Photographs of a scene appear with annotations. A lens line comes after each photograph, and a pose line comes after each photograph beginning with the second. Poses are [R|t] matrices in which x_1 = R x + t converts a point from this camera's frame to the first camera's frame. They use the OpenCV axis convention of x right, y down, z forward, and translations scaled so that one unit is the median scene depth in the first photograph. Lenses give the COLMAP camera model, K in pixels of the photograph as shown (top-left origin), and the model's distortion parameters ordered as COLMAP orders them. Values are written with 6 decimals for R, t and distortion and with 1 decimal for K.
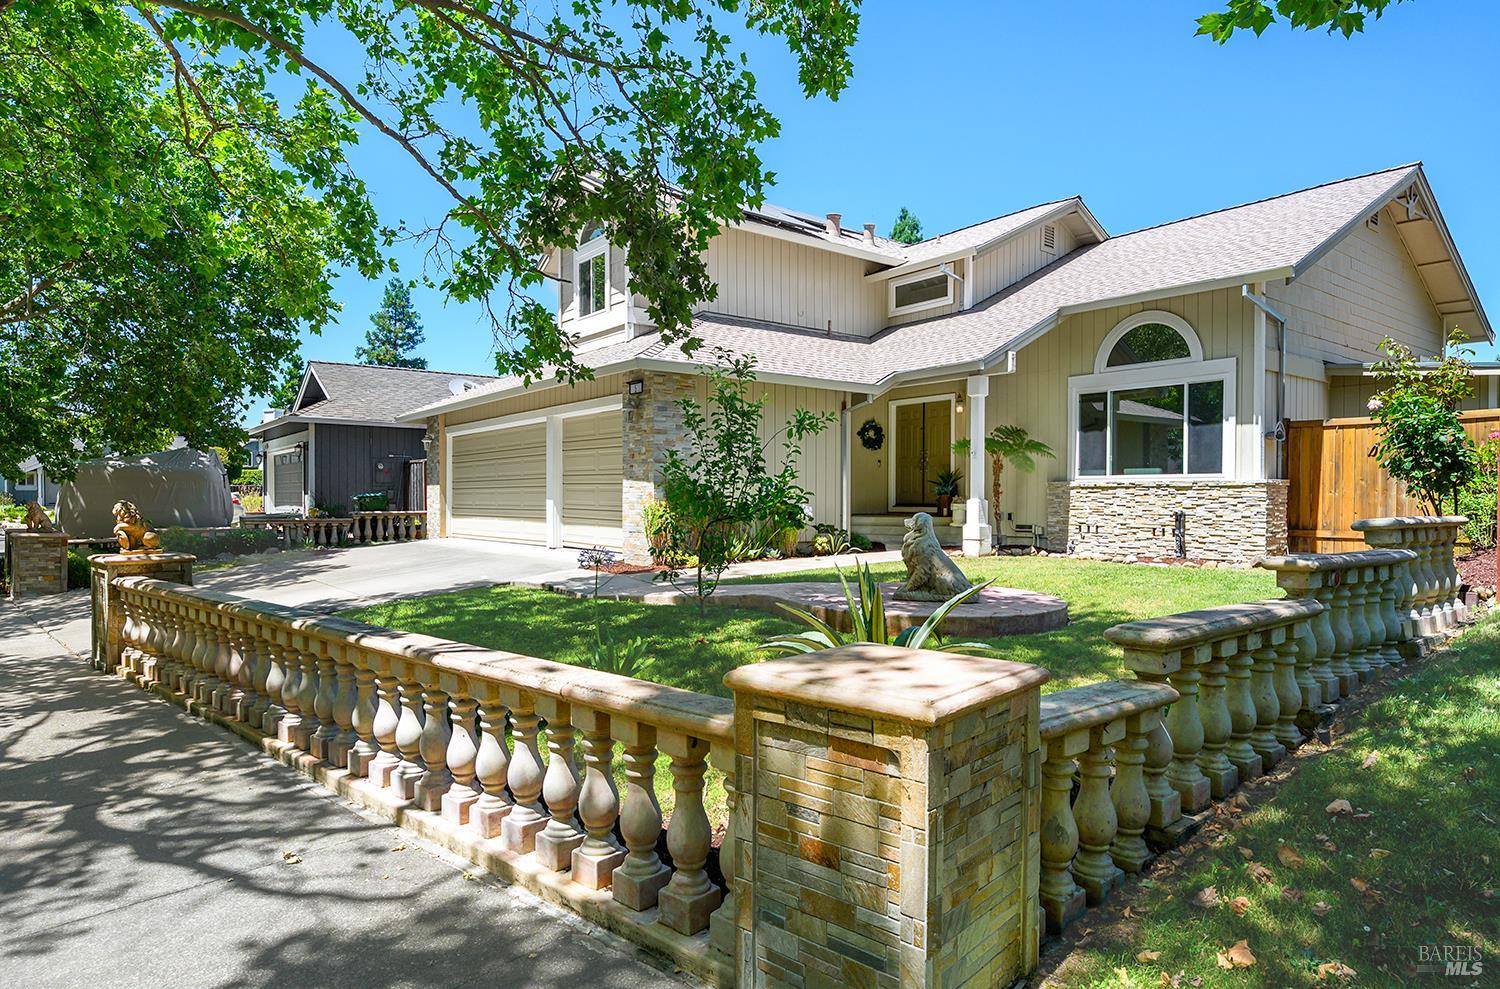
lens RADIAL K [[852.4, 0, 755.1], [0, 852.4, 504.0], [0, 0, 1]] dist [-0.004755, 0.000577]
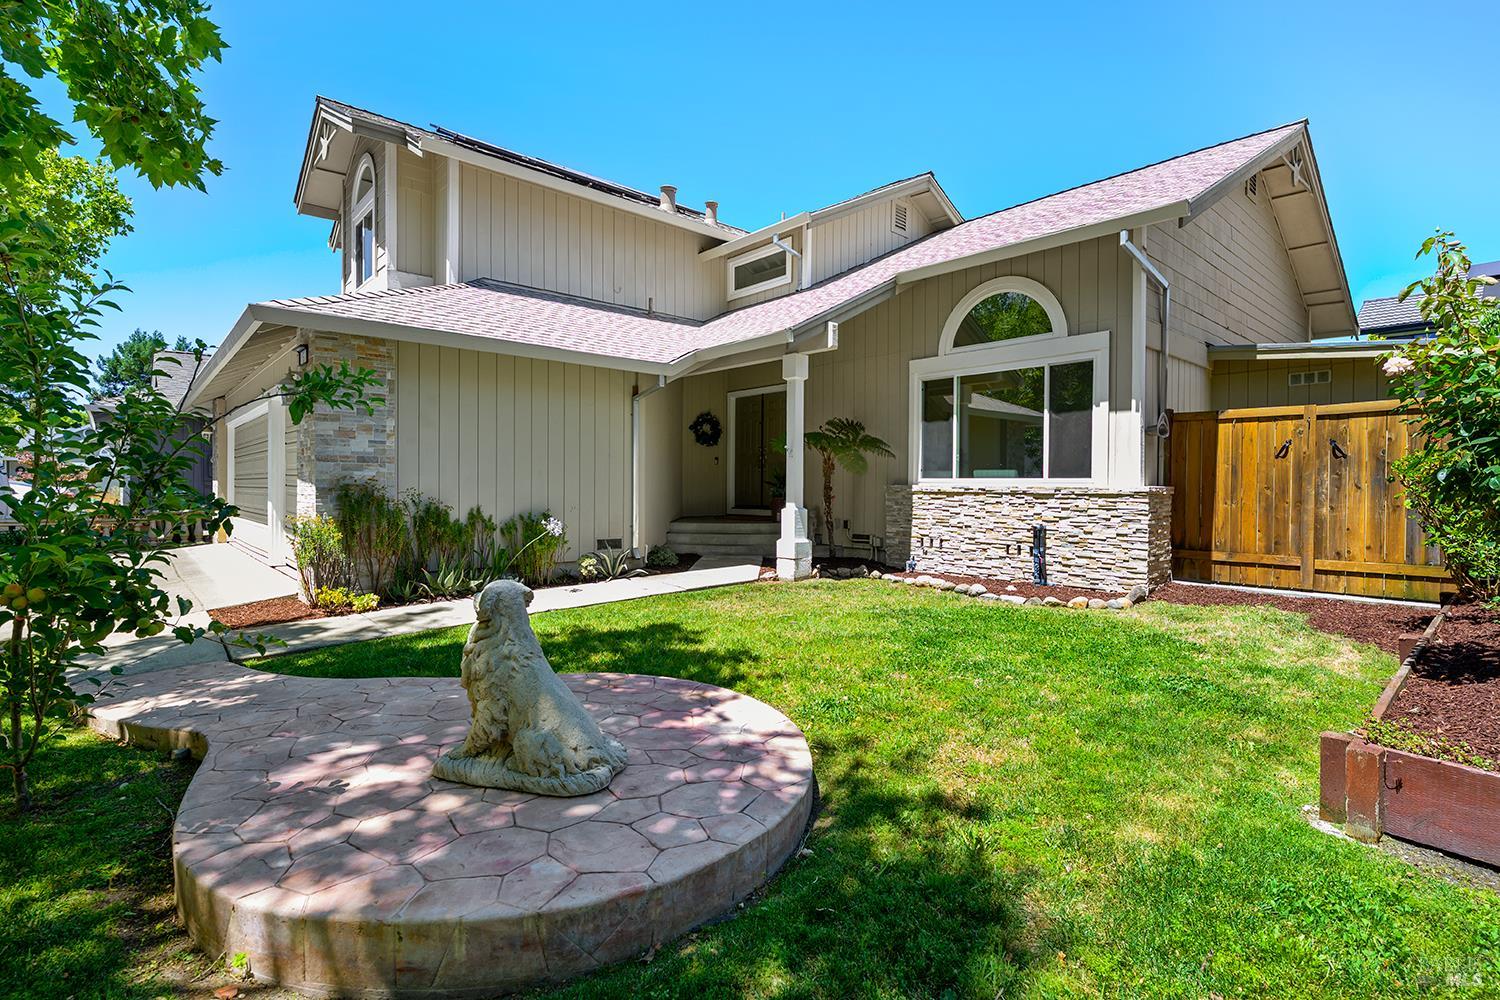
lens RADIAL K [[699.5, 0, 744.6], [0, 699.5, 486.2], [0, 0, 1]] dist [0.000323, -0.000233]
pose [[0.997494, 0.003429, 0.070671, 0.165214], [-0.002952, 0.999972, -0.006854, -0.020999], [-0.070692, 0.006628, 0.997476, 0.340653]]
